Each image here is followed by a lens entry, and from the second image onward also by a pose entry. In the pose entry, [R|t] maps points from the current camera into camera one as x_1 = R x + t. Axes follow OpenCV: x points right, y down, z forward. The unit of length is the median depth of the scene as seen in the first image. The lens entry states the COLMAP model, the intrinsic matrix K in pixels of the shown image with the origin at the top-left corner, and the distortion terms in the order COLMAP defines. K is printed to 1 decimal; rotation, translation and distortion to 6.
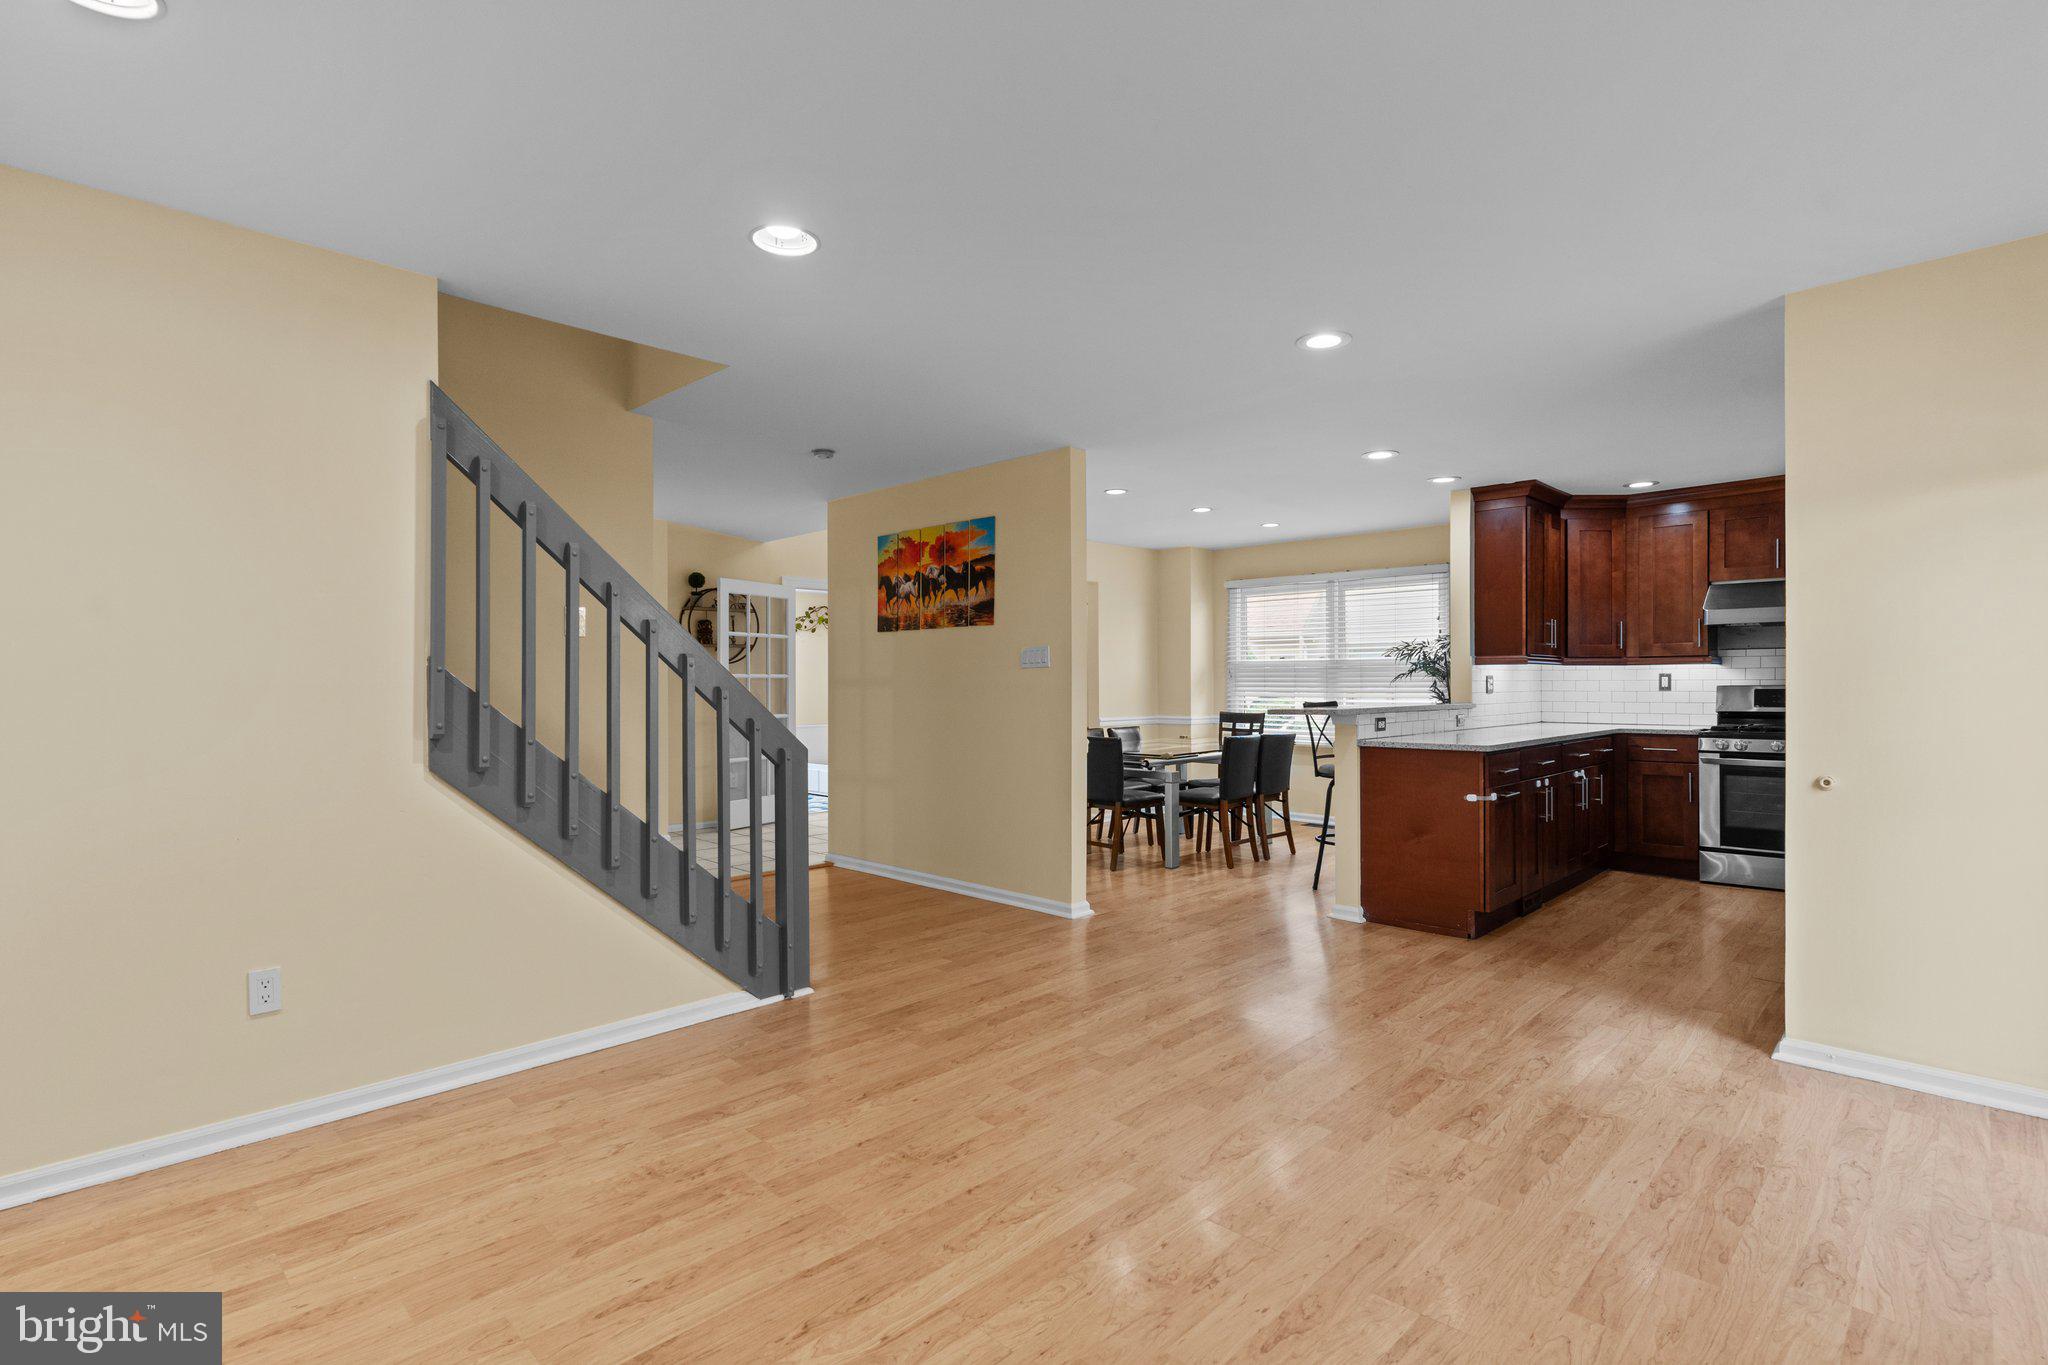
lens RADIAL K [[966.4, 0, 1024.8], [0, 966.4, 687.7], [0, 0, 1]] dist [0.002965, 0.000240]
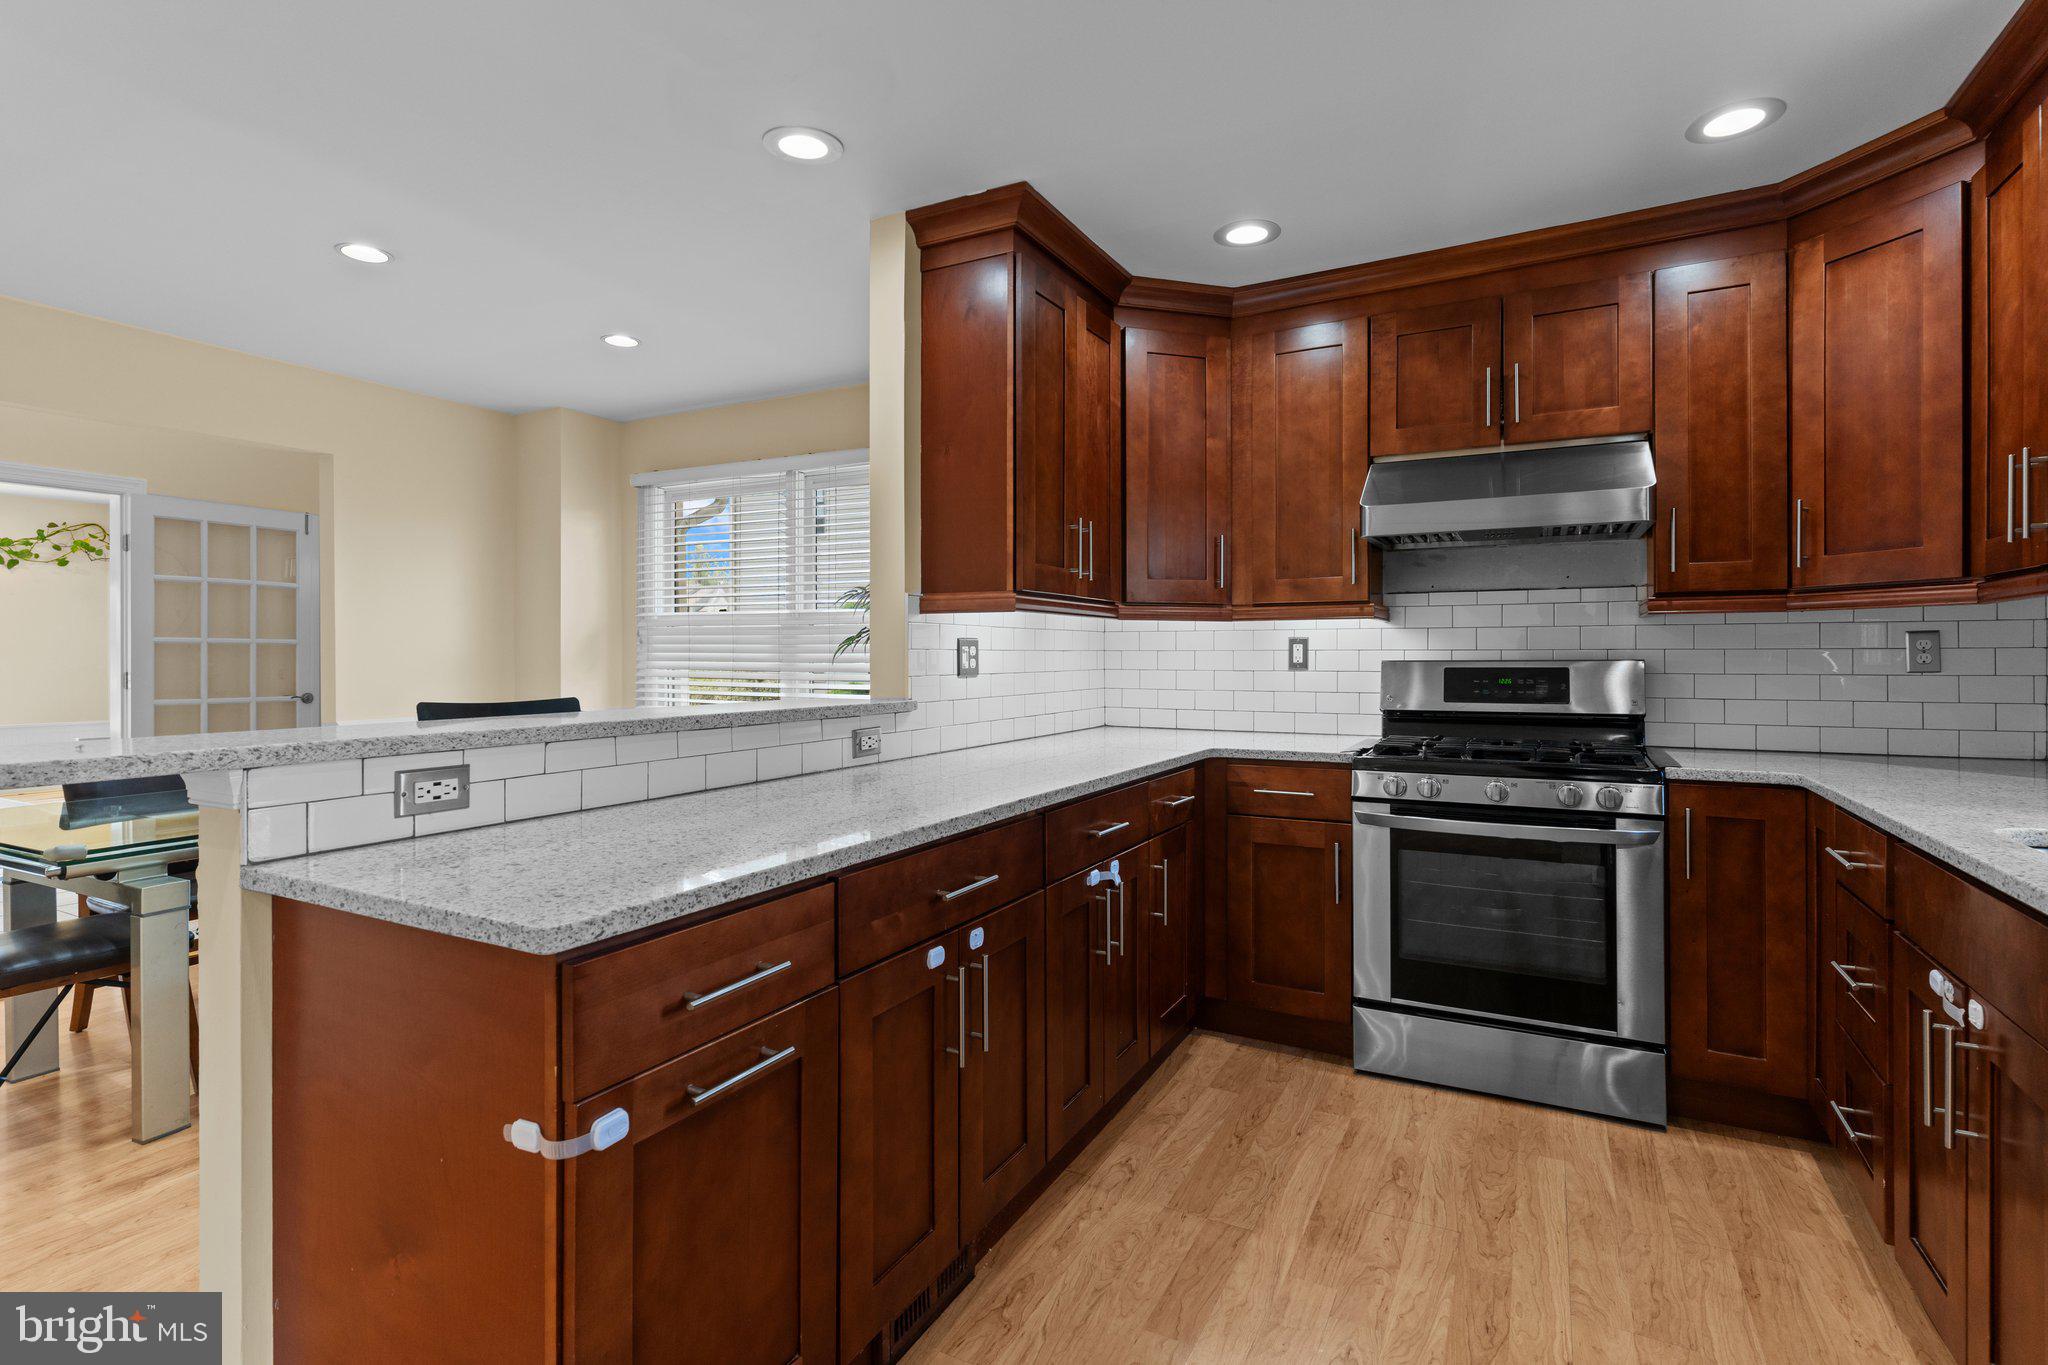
lens RADIAL K [[973.8, 0, 1028.1], [0, 973.8, 654.5], [0, 0, 1]] dist [-0.001171, 0.000038]
pose [[0.958834, 0.004147, 0.283937, 0.394602], [-0.002541, 0.999979, -0.006025, -0.002014], [-0.283956, 0.005056, 0.958824, 0.567563]]
